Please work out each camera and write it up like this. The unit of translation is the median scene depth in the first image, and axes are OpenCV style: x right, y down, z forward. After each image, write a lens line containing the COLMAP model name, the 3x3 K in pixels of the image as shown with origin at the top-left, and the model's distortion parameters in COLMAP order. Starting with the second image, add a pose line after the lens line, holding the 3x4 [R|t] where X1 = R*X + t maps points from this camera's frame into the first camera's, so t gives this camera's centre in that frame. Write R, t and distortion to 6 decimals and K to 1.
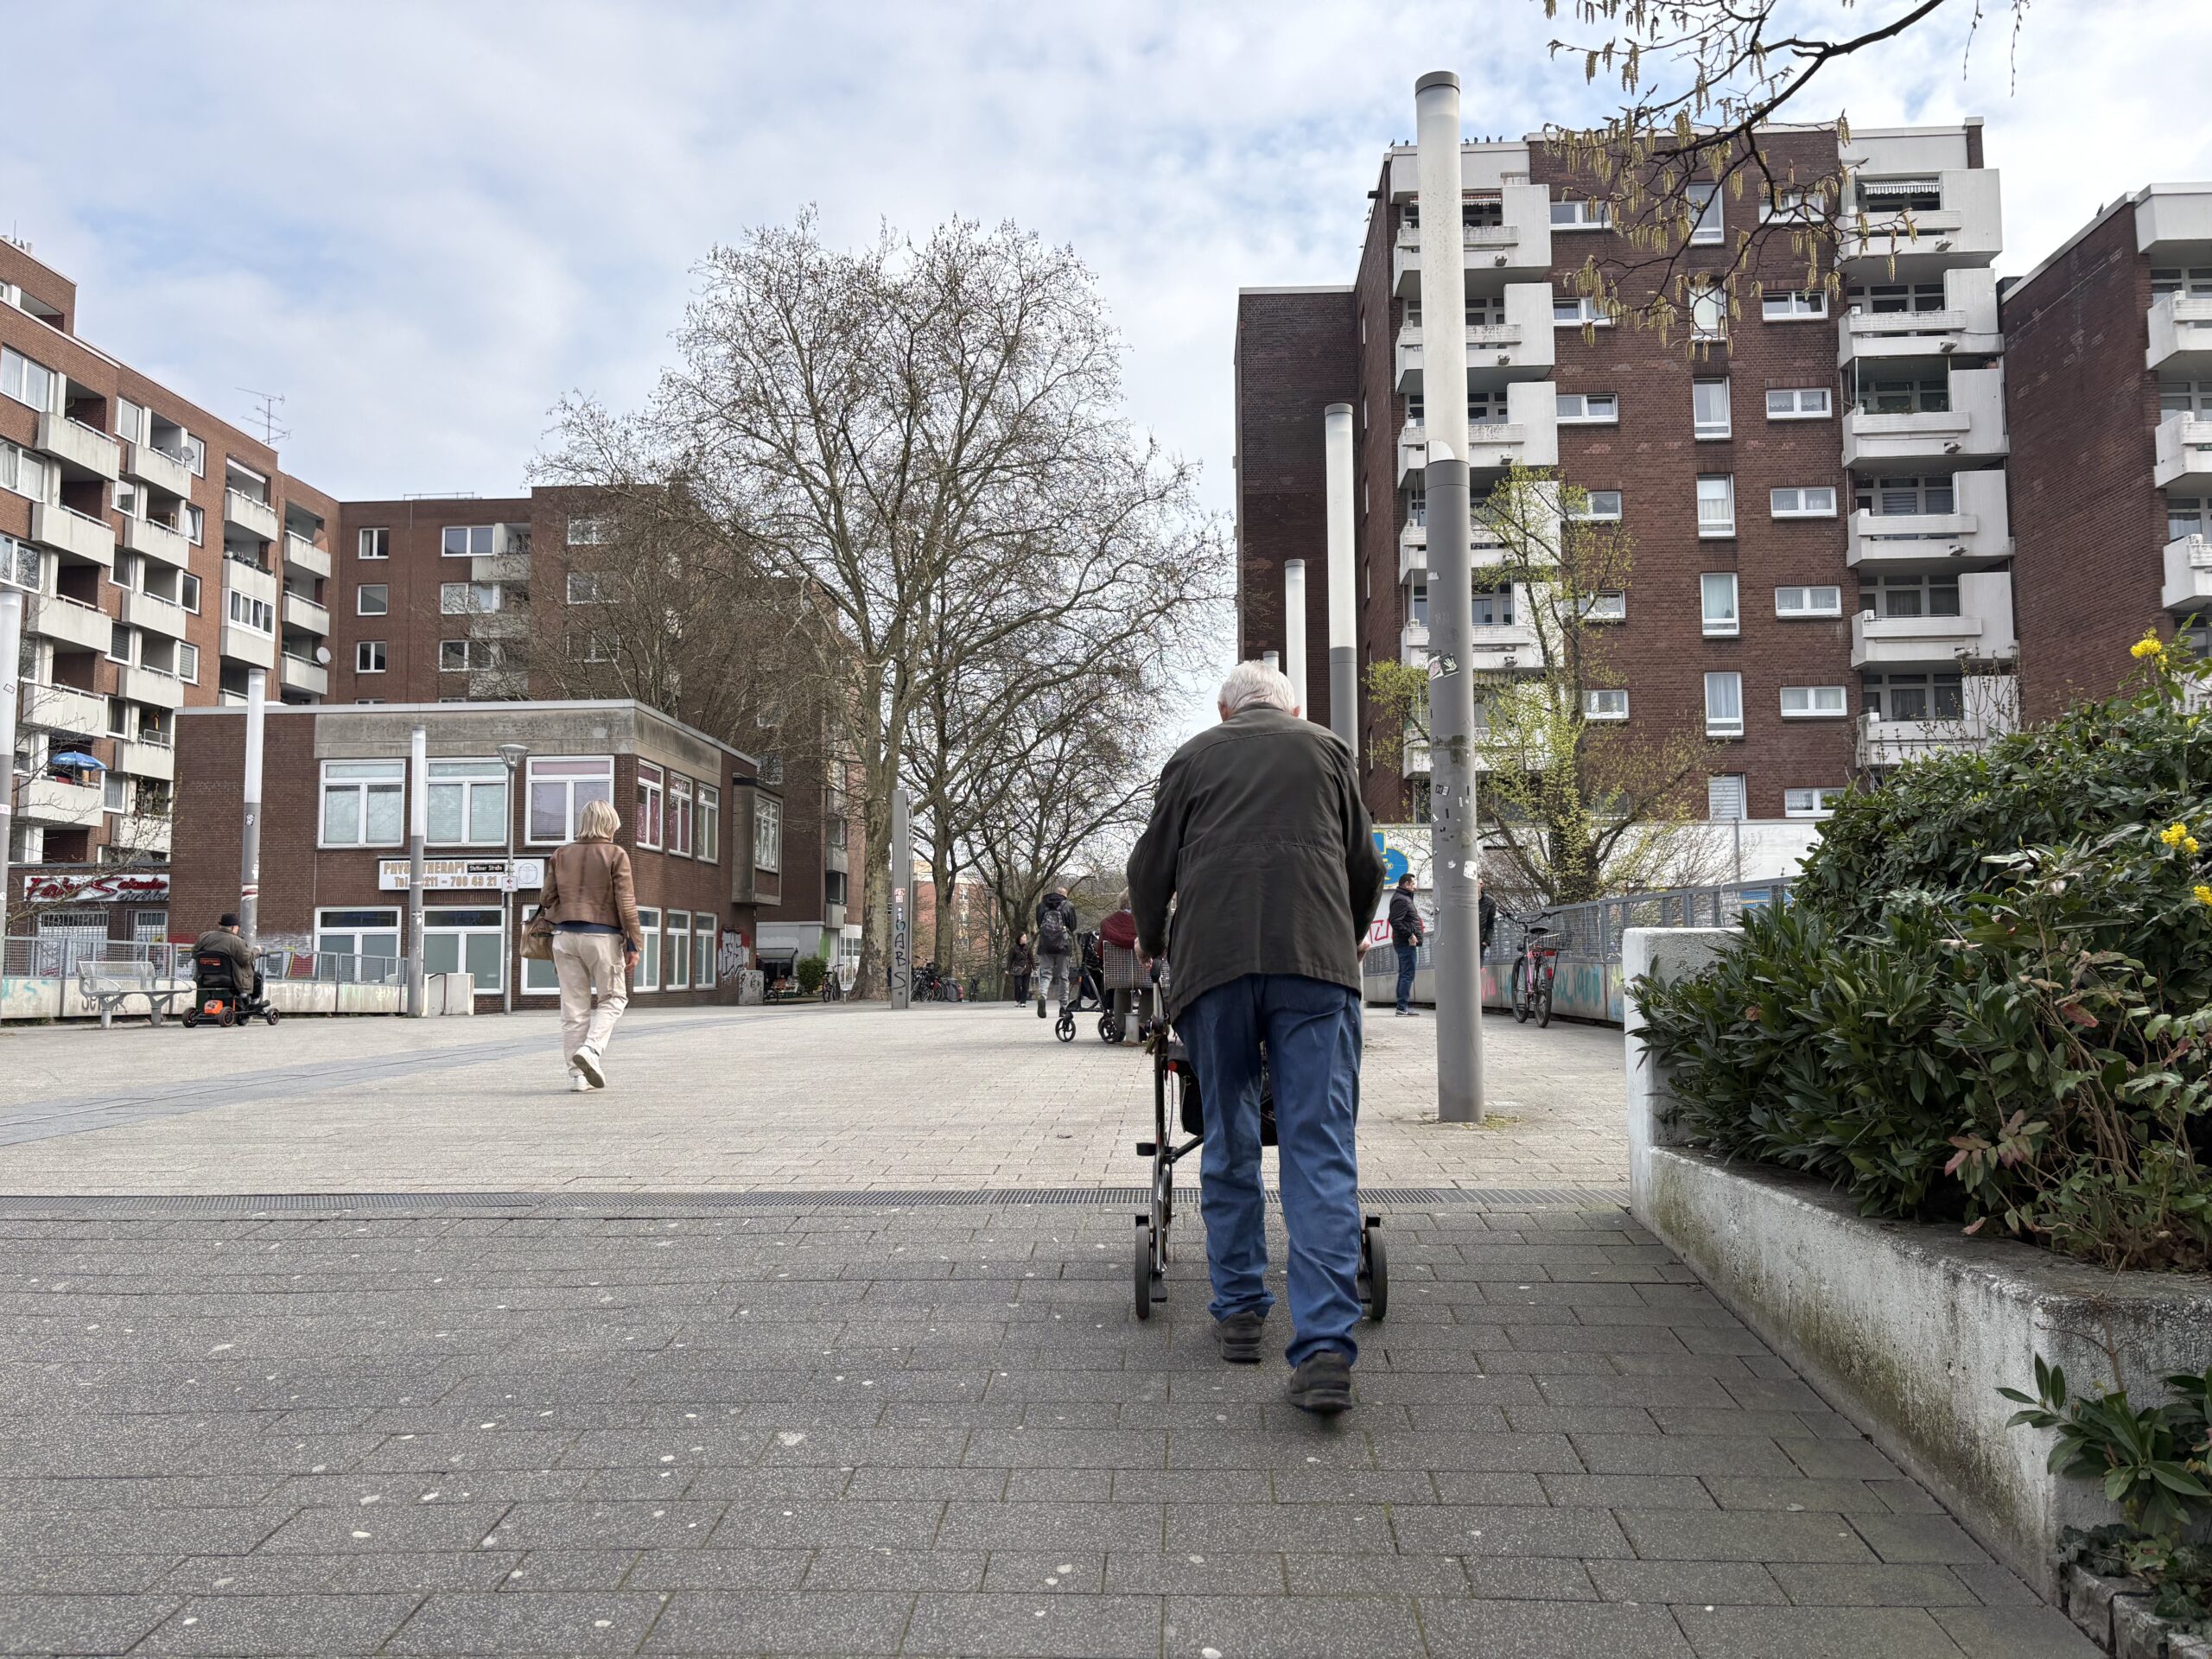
lens RADIAL K [[1787.0, 0, 1106.0], [0, 1787.0, 829.5], [0, 0, 1]] dist [0.000062, 0.007747]
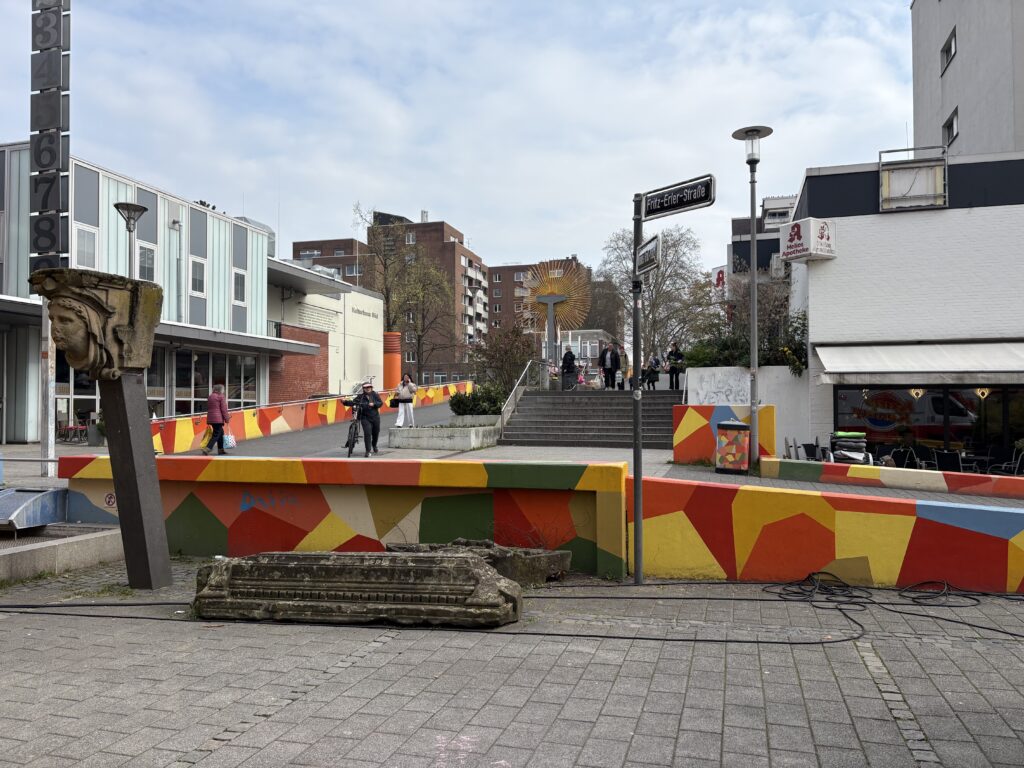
lens RADIAL K [[827.3, 0, 512.0], [0, 827.3, 384.0], [0, 0, 1]] dist [0.000062, 0.007747]
pose [[0.976092, 0.003441, -0.217330, 0.001421], [0.005509, 0.999162, 0.040563, -0.008539], [0.217287, -0.040791, 0.975255, -0.892202]]
